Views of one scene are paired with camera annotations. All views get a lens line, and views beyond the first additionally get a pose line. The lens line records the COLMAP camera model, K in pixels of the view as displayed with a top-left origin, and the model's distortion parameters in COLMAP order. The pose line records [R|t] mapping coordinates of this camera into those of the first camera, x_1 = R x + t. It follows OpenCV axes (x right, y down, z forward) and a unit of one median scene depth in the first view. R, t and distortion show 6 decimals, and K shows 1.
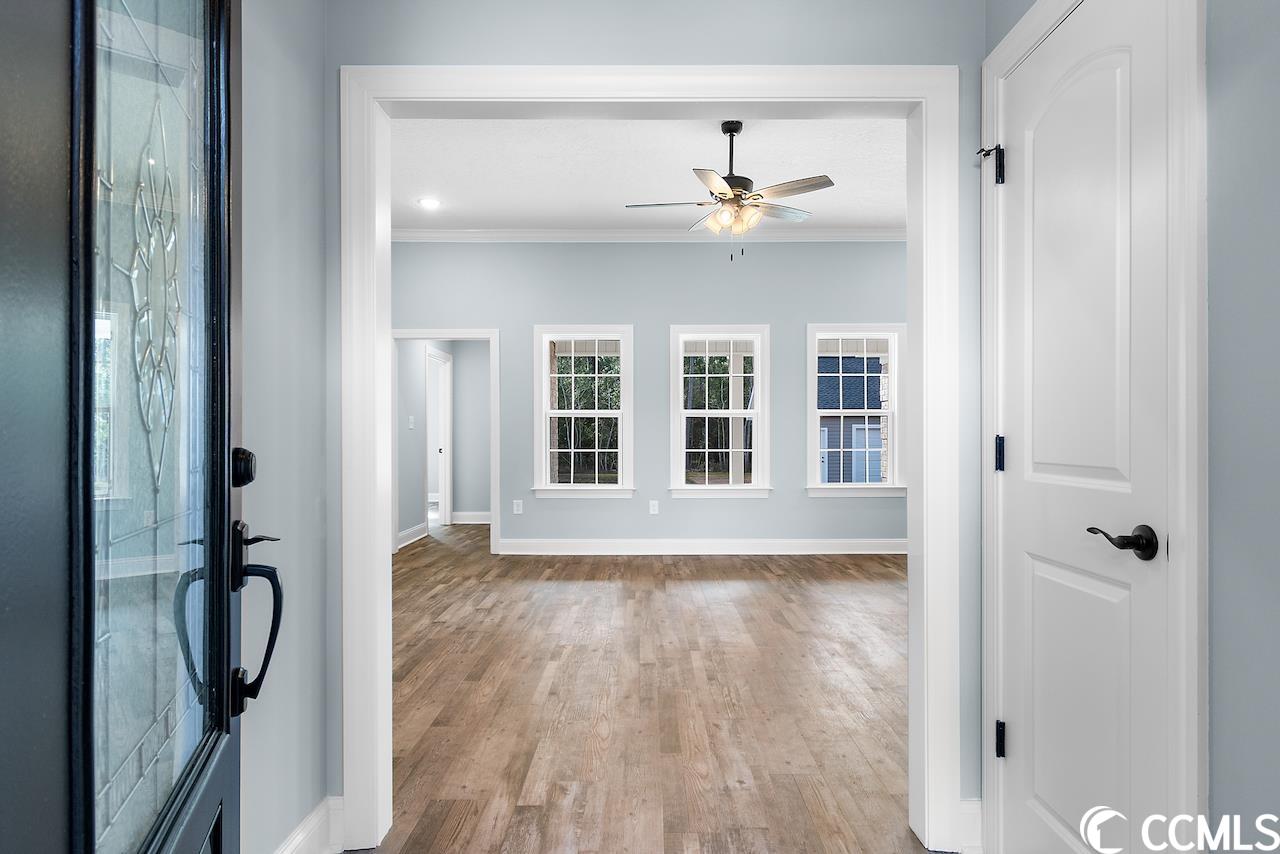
lens RADIAL K [[736.8, 0, 641.6], [0, 736.8, 435.3], [0, 0, 1]] dist [0.001091, 0.001228]
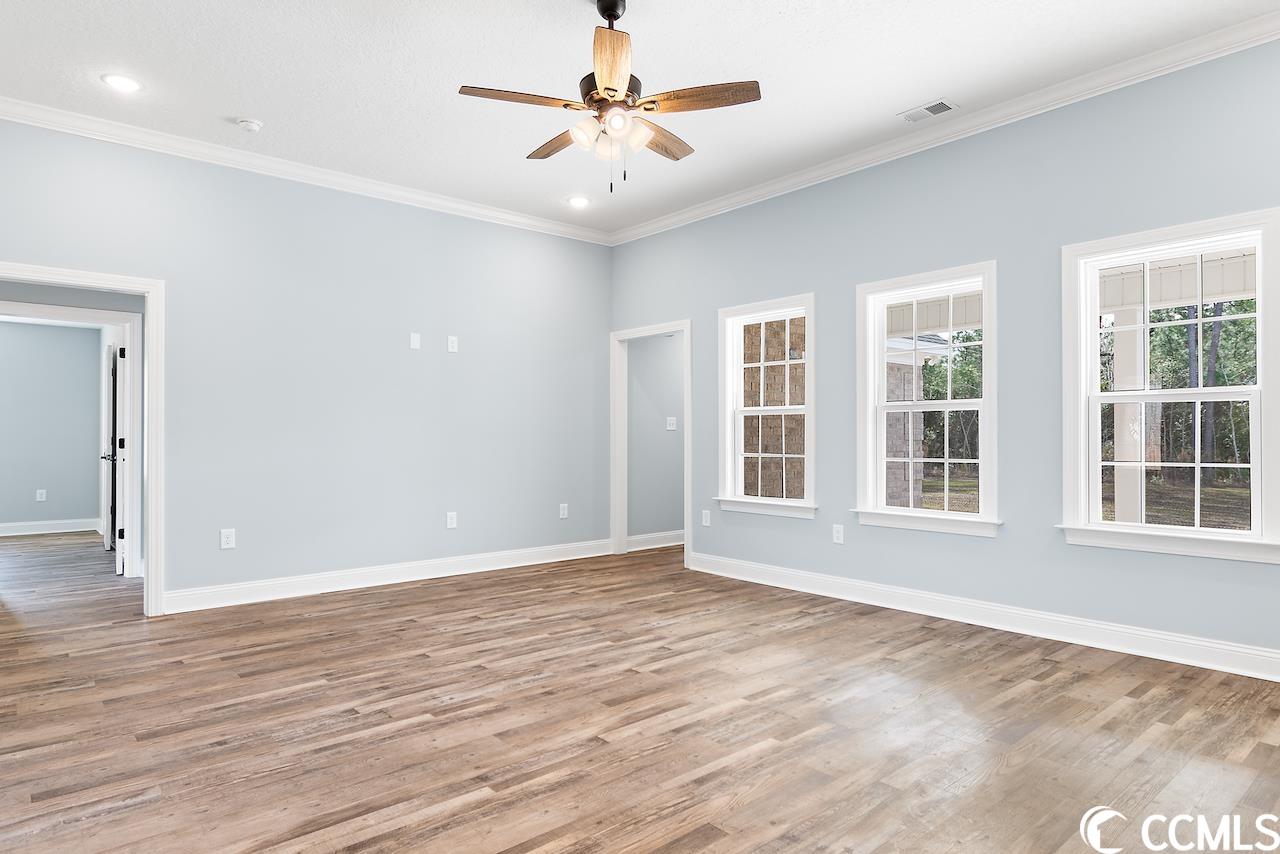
lens RADIAL K [[736.8, 0, 652.4], [0, 736.8, 428.4], [0, 0, 1]] dist [0.001091, 0.001228]
pose [[0.658053, -0.003221, -0.752965, 0.459018], [0.002281, 0.999995, -0.002285, -0.008405], [0.752968, -0.000214, 0.658057, 0.362427]]
